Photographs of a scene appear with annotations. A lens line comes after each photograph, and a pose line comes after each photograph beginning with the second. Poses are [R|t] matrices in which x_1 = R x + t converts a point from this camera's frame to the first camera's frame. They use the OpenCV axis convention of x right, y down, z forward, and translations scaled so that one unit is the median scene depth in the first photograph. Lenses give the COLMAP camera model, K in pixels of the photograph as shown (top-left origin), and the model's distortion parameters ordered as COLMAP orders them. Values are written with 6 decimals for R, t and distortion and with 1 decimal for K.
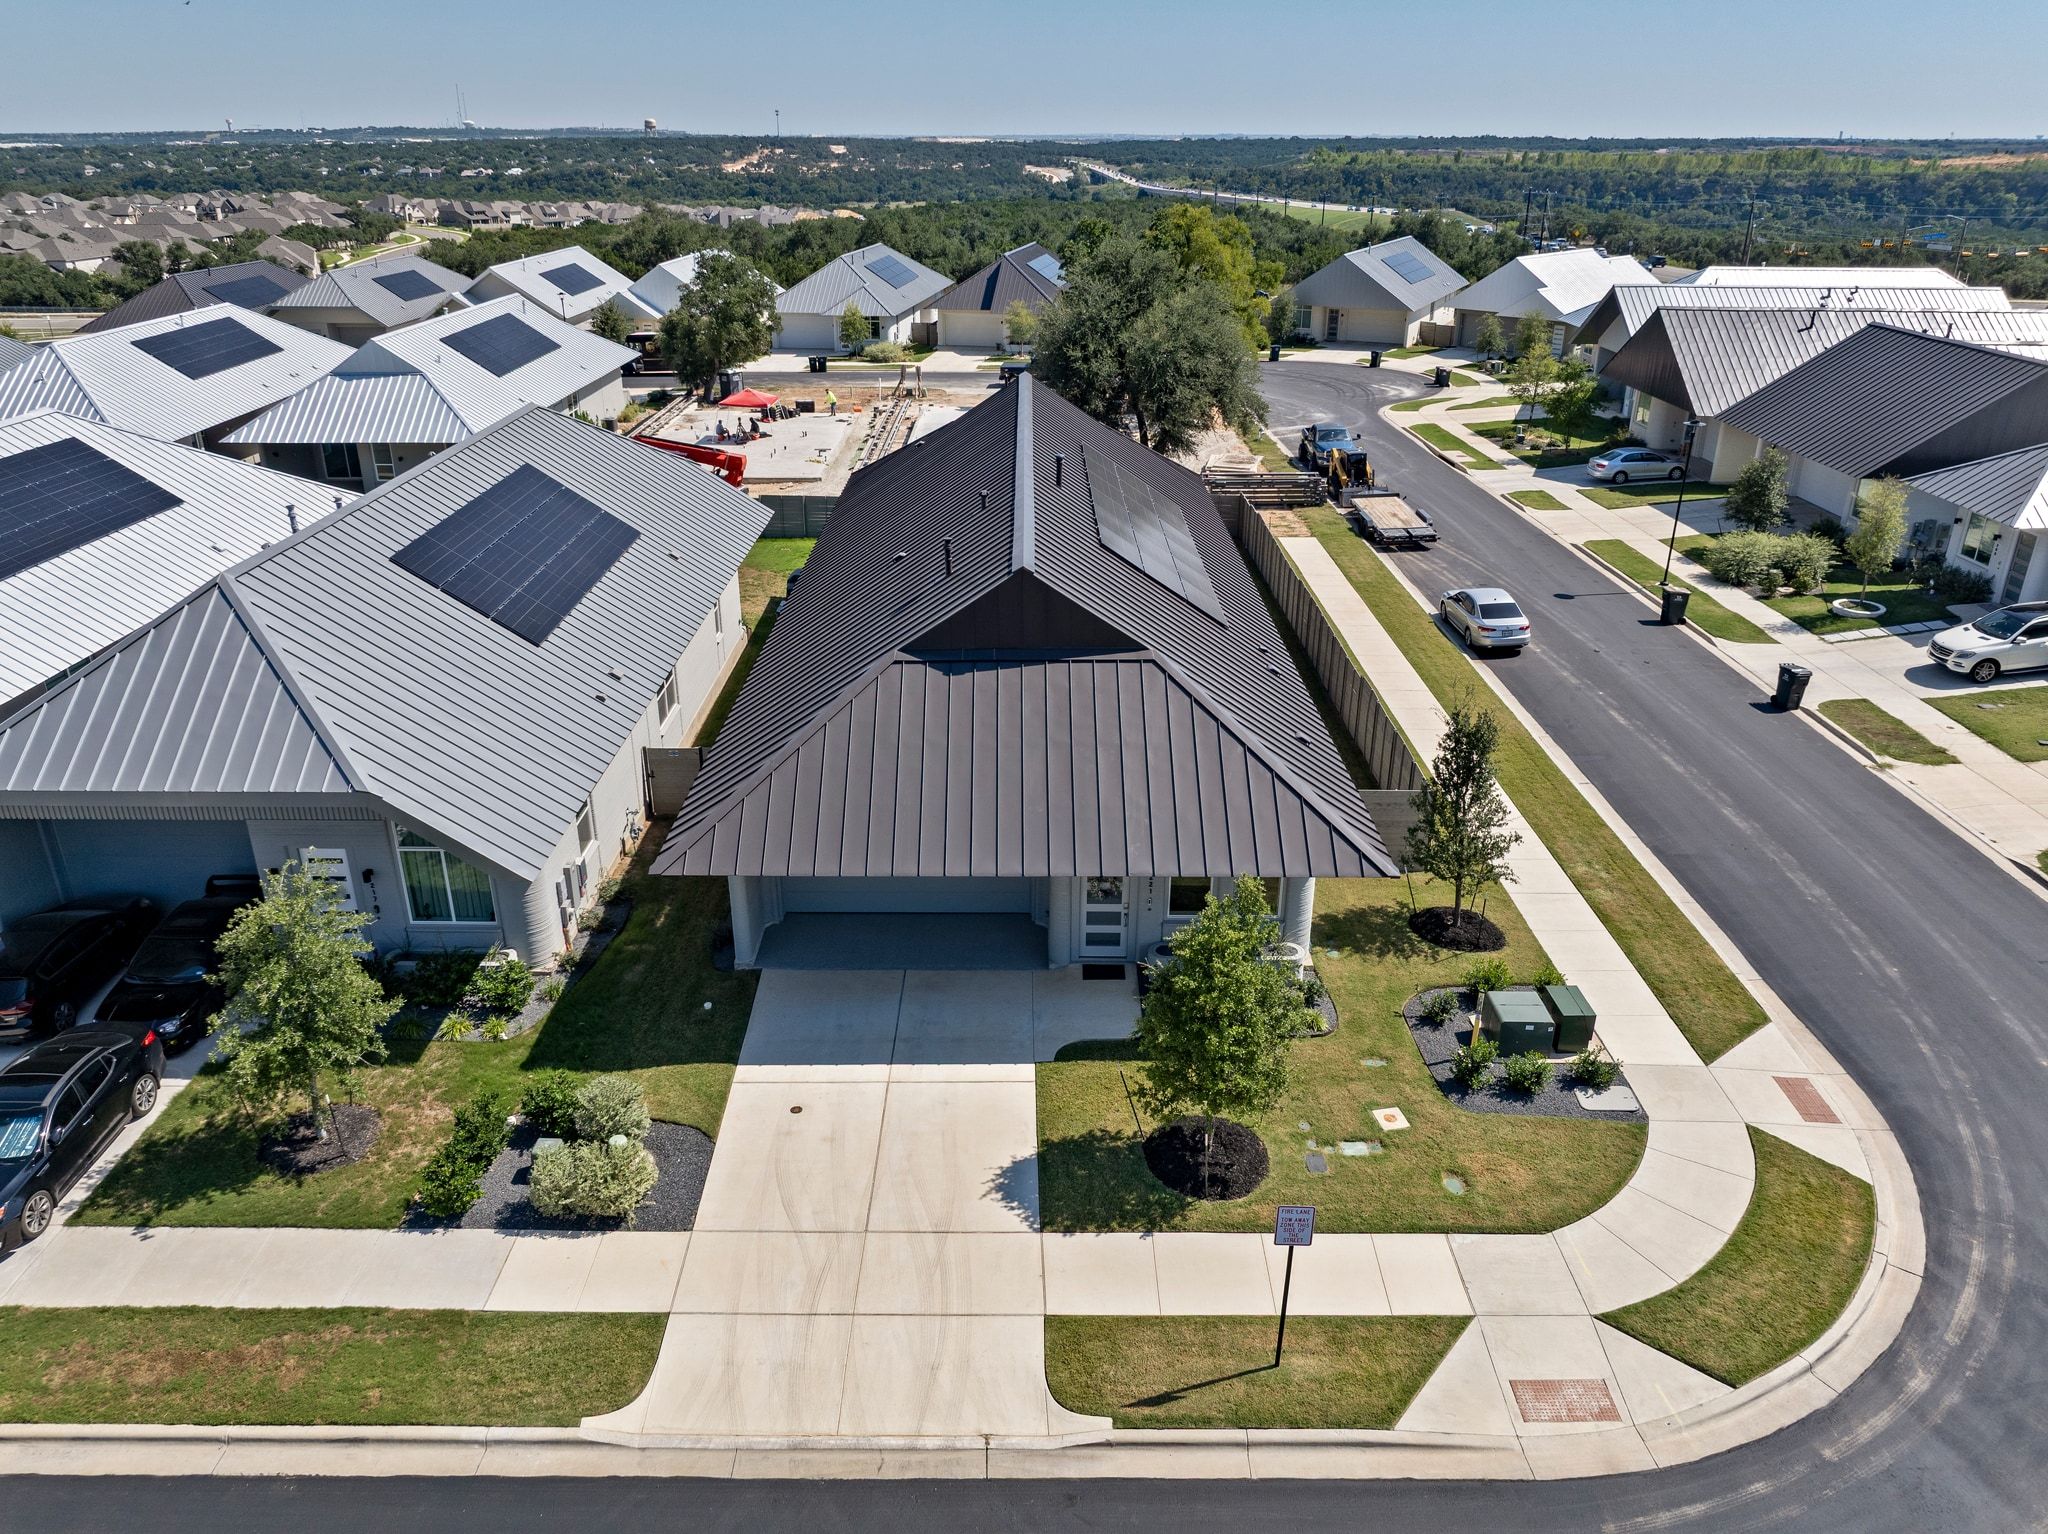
lens RADIAL K [[1444.1, 0, 1024.0], [0, 1444.1, 767.0], [0, 0, 1]] dist [-0.027559, 0.006035]
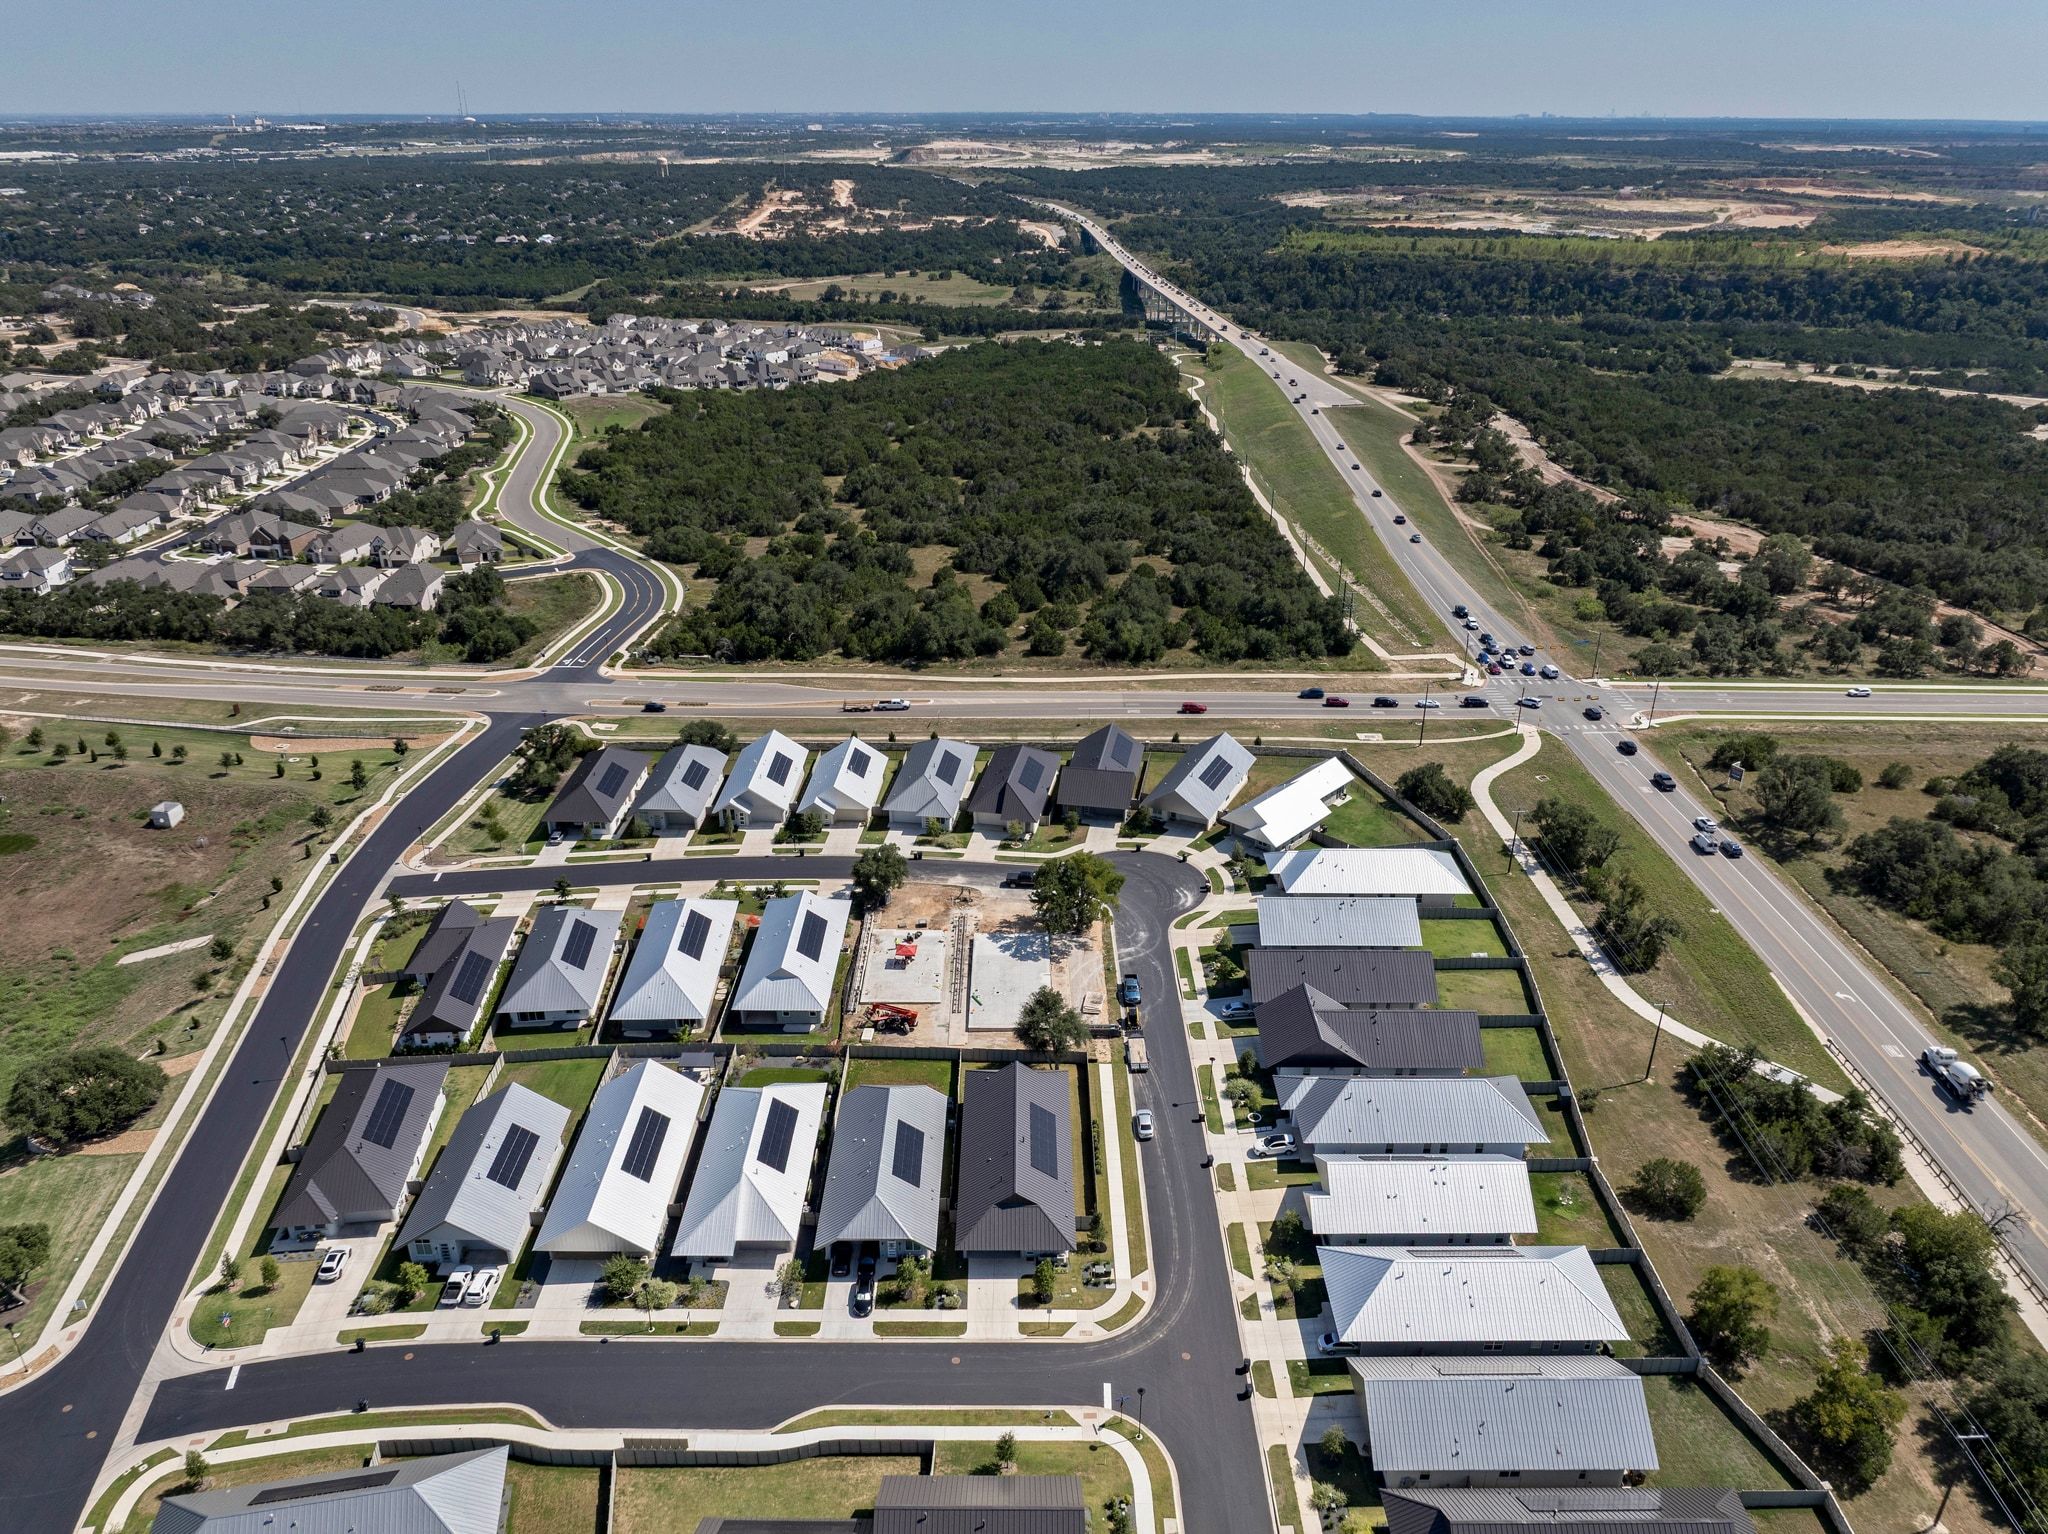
lens RADIAL K [[1444.1, 0, 1024.0], [0, 1444.1, 767.0], [0, 0, 1]] dist [-0.027559, 0.006035]
pose [[0.999994, 0.000215, 0.003426, 0.005528], [-0.000265, 0.999894, 0.014581, -0.858900], [-0.003422, -0.014581, 0.999888, -2.115898]]
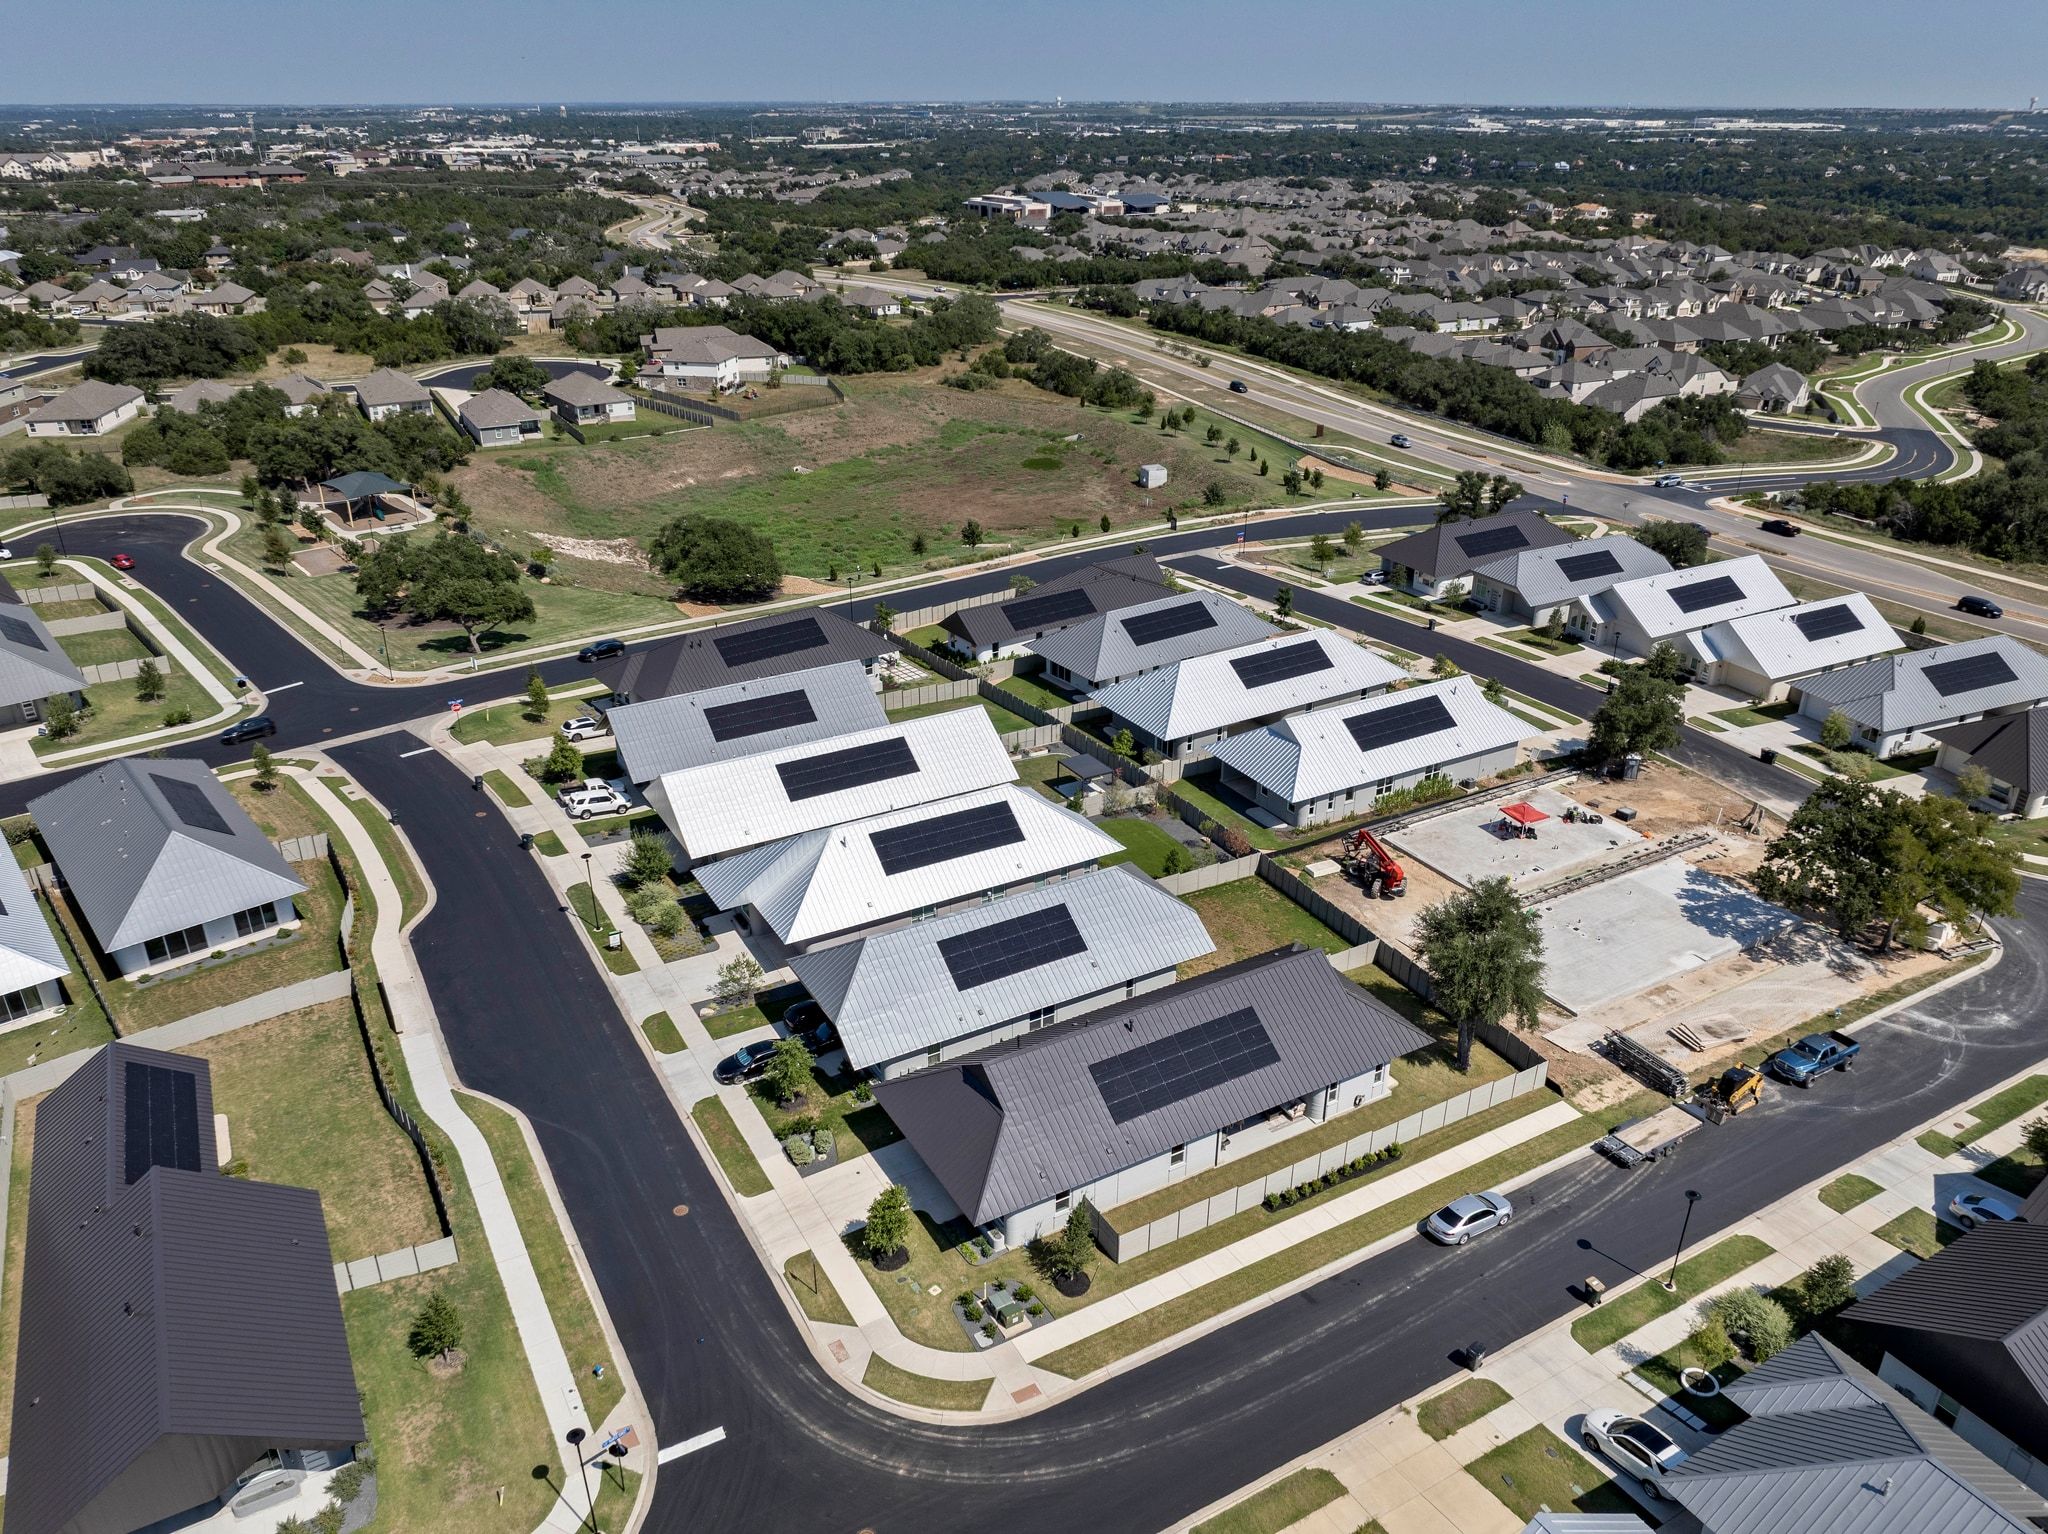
lens RADIAL K [[1444.1, 0, 1024.0], [0, 1444.1, 767.0], [0, 0, 1]] dist [-0.027559, 0.006035]
pose [[0.499873, 0.366286, -0.784832, 0.931588], [-0.352467, 0.913770, 0.201969, -0.577183], [0.791134, 0.175669, 0.585873, -0.327234]]
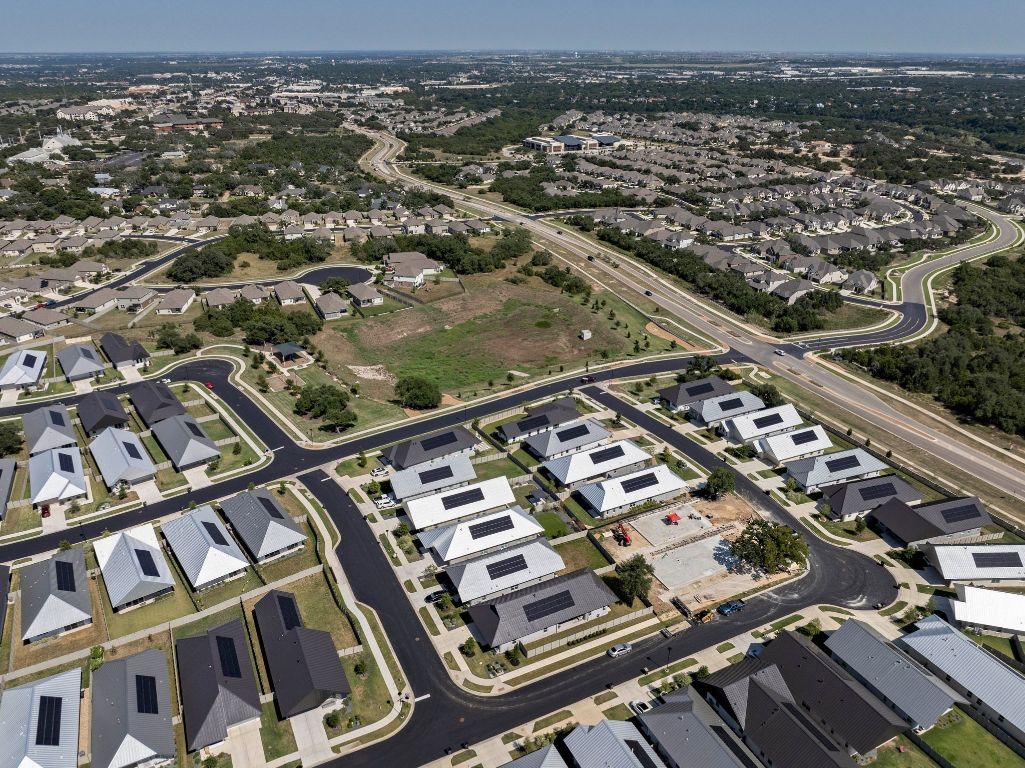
lens RADIAL K [[722.7, 0, 512.5], [0, 722.7, 384.0], [0, 0, 1]] dist [-0.027559, 0.006035]
pose [[0.447624, 0.379440, -0.809727, 1.773767], [-0.363415, 0.904551, 0.222975, -1.346005], [0.817045, 0.194458, 0.542793, -1.023646]]
